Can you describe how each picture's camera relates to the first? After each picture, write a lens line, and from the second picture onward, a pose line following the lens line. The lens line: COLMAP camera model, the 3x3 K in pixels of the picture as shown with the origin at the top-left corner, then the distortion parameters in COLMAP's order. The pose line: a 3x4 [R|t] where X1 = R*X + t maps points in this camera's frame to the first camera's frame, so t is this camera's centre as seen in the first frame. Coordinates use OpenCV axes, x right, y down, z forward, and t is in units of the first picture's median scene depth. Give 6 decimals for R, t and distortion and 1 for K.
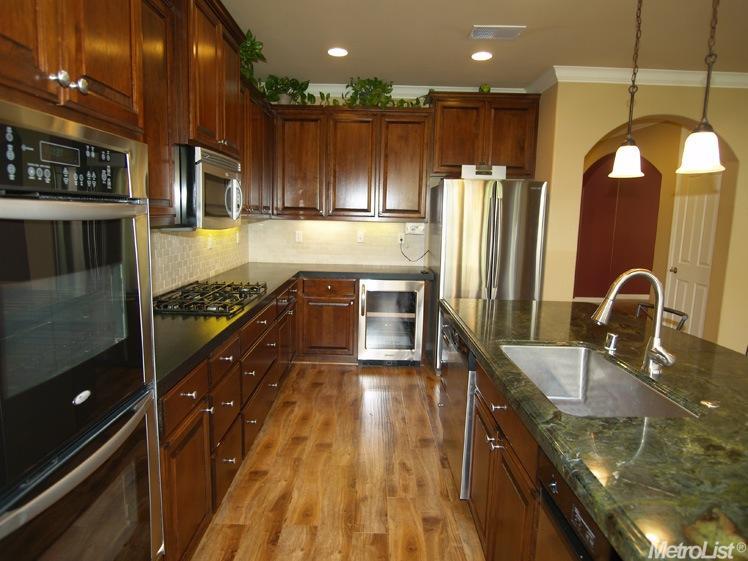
lens RADIAL K [[472.2, 0, 370.0], [0, 472.2, 280.4], [0, 0, 1]] dist [-0.030292, 0.003157]
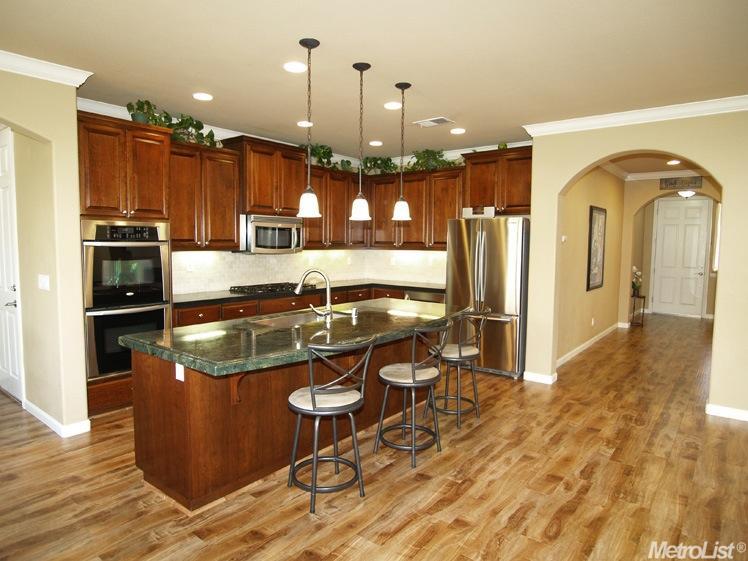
lens RADIAL K [[472.2, 0, 370.0], [0, 472.2, 280.4], [0, 0, 1]] dist [-0.030292, 0.003157]
pose [[0.786198, 0.032178, -0.617137, 0.884920], [-0.077798, 0.995852, -0.047186, 0.047318], [0.613058, 0.085110, 0.785440, -0.213122]]
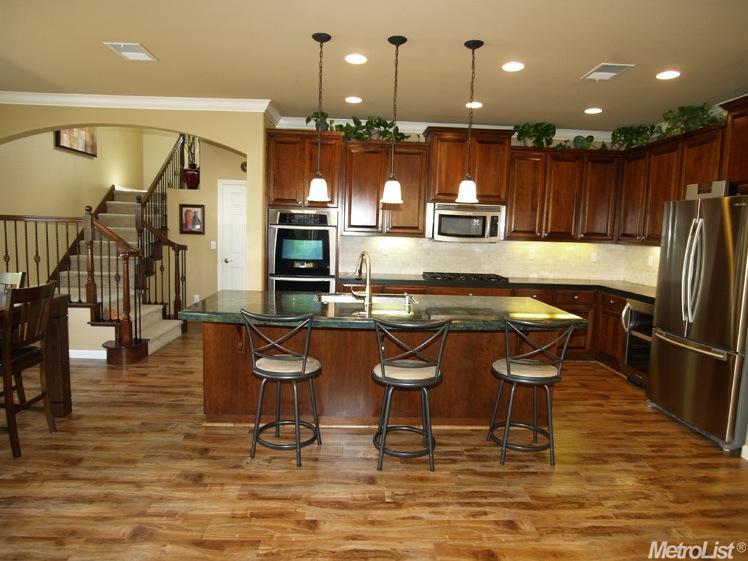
lens RADIAL K [[472.2, 0, 370.0], [0, 472.2, 280.4], [0, 0, 1]] dist [-0.030292, 0.003157]
pose [[0.047897, 0.085863, -0.995155, 1.174322], [-0.170778, 0.982332, 0.076537, -0.027199], [0.984145, 0.166284, 0.061714, 0.390153]]
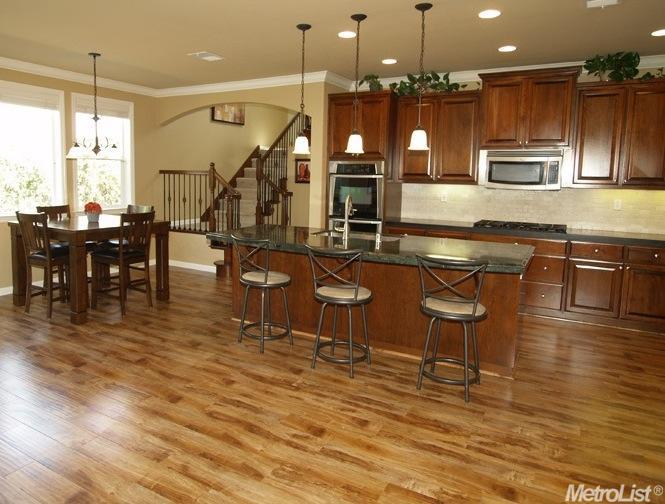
lens RADIAL K [[473.3, 0, 289.4], [0, 473.3, 226.9], [0, 0, 1]] dist [-0.032539, 0.001025]
pose [[-0.512137, 0.062728, -0.856610, 1.265637], [-0.150013, 0.975468, 0.161119, -0.093754], [0.845702, 0.211017, -0.490163, 0.865687]]
